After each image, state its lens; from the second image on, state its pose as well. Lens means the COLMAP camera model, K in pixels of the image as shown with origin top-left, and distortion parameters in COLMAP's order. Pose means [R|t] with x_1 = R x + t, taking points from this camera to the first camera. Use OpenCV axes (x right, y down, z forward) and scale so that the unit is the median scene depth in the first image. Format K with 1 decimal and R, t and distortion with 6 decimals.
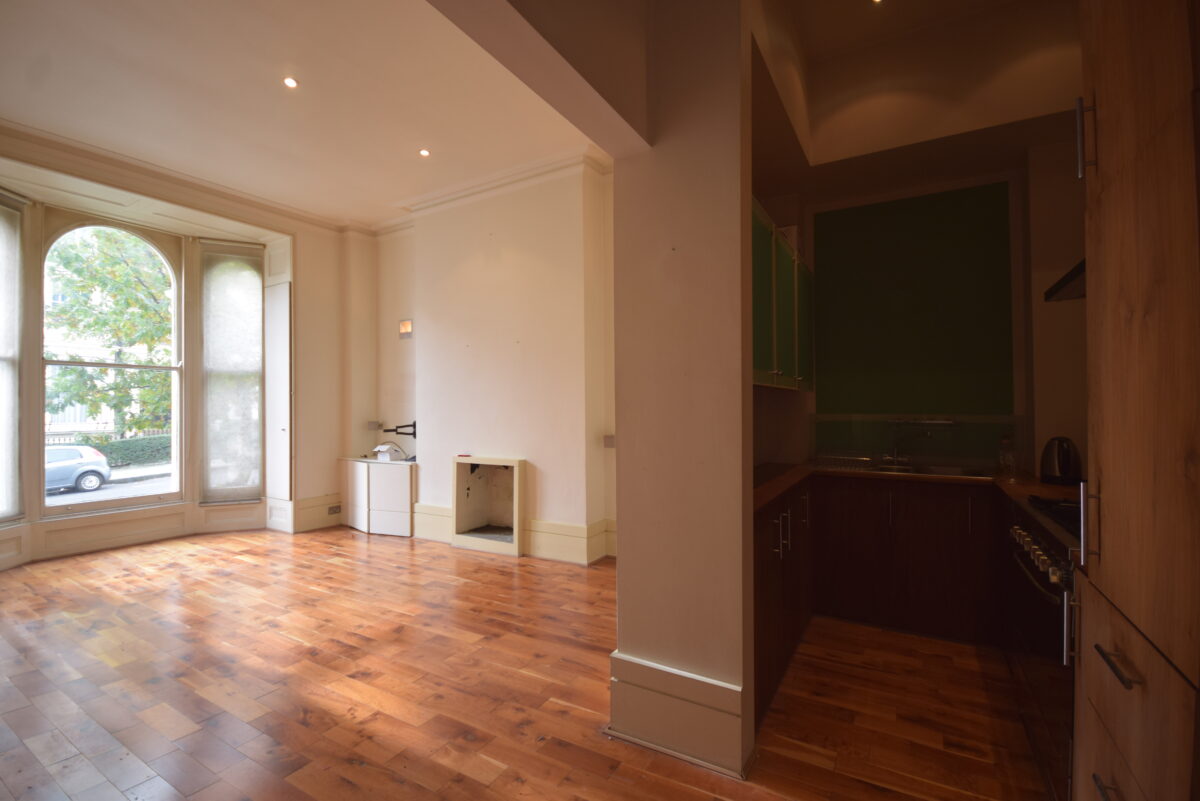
lens RADIAL K [[521.3, 0, 605.4], [0, 521.3, 403.8], [0, 0, 1]] dist [-0.003422, -0.007982]
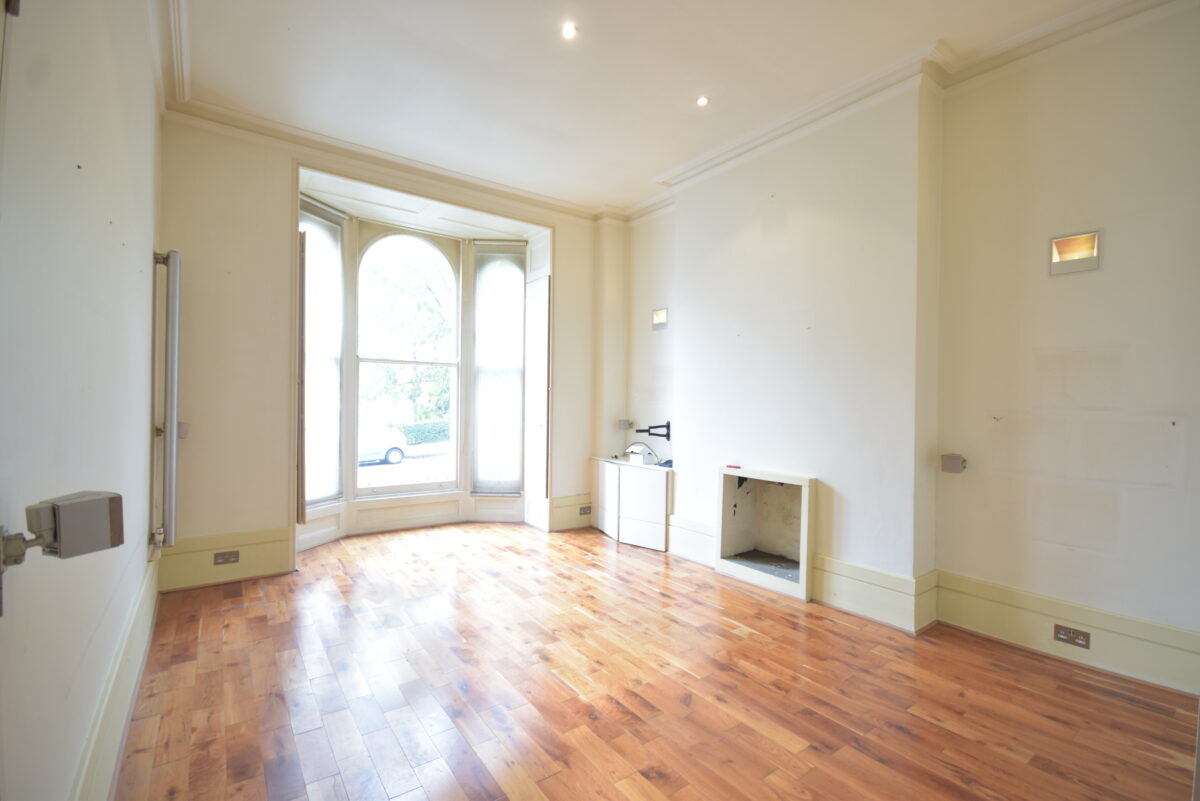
lens RADIAL K [[521.3, 0, 599.5], [0, 521.3, 404.4], [0, 0, 1]] dist [-0.003422, -0.007982]
pose [[0.915406, 0.021956, -0.401932, -0.140808], [-0.016931, 0.999728, 0.016049, -0.010468], [0.402175, -0.007886, 0.915529, 0.158512]]
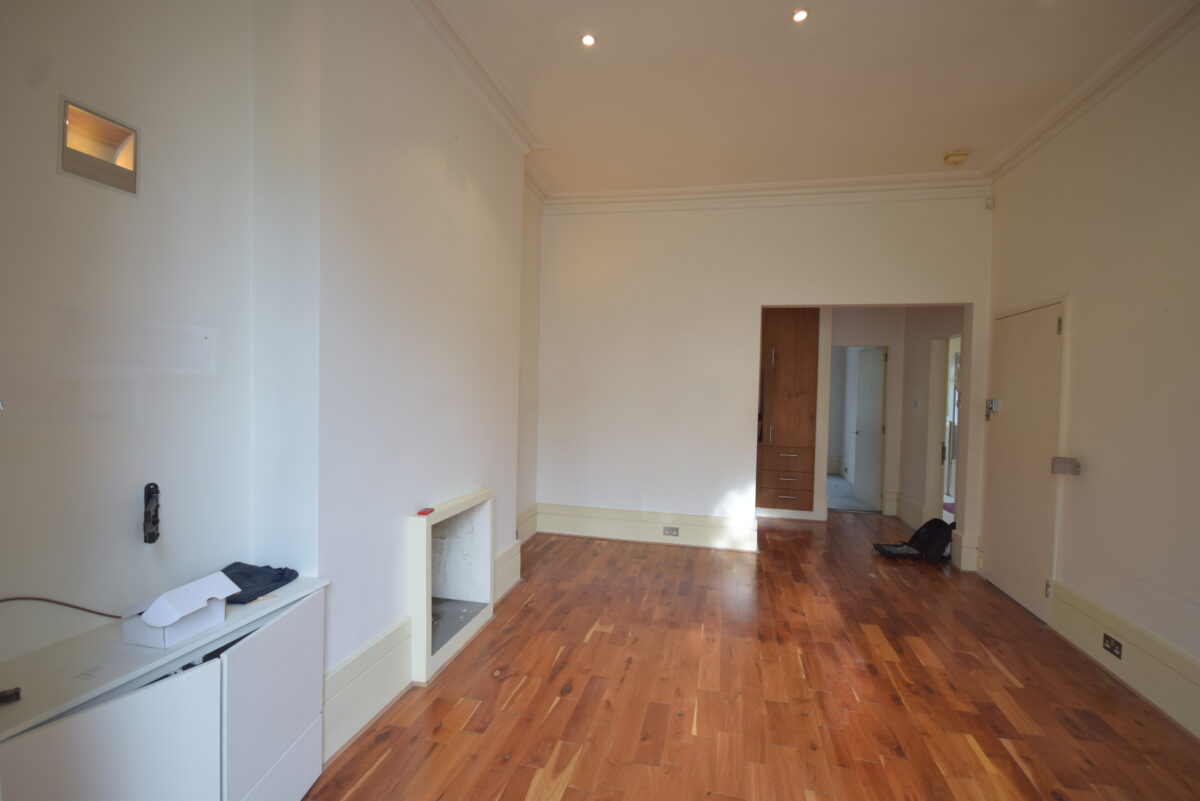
lens RADIAL K [[521.3, 0, 604.6], [0, 521.3, 400.2], [0, 0, 1]] dist [-0.003422, -0.007982]
pose [[-0.287133, -0.025448, 0.957553, -0.904545], [-0.030797, 0.999376, 0.017325, -0.034880], [-0.957396, -0.024515, -0.287737, 1.048615]]
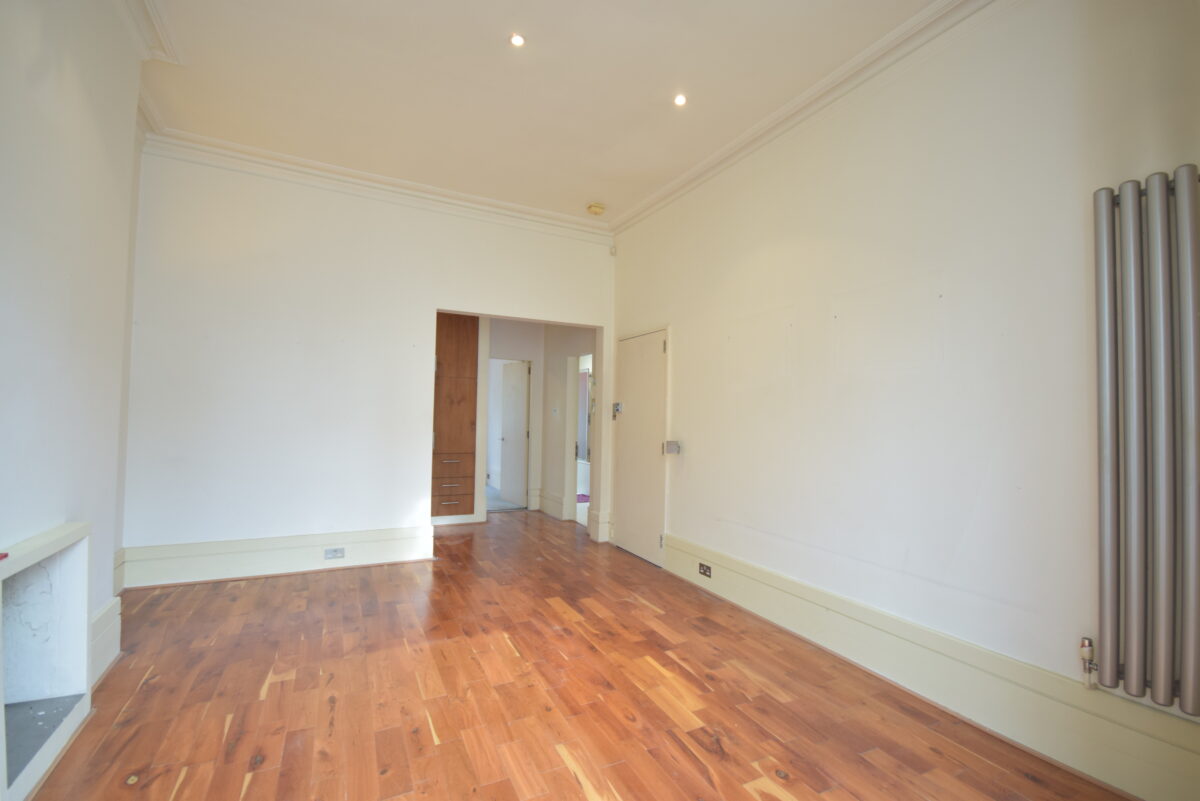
lens RADIAL K [[521.3, 0, 608.3], [0, 521.3, 398.6], [0, 0, 1]] dist [-0.003422, -0.007982]
pose [[-0.841062, 0.004001, 0.540924, -0.840067], [-0.022010, 0.998891, -0.041612, -0.000152], [-0.540491, -0.046904, -0.840042, 1.135010]]
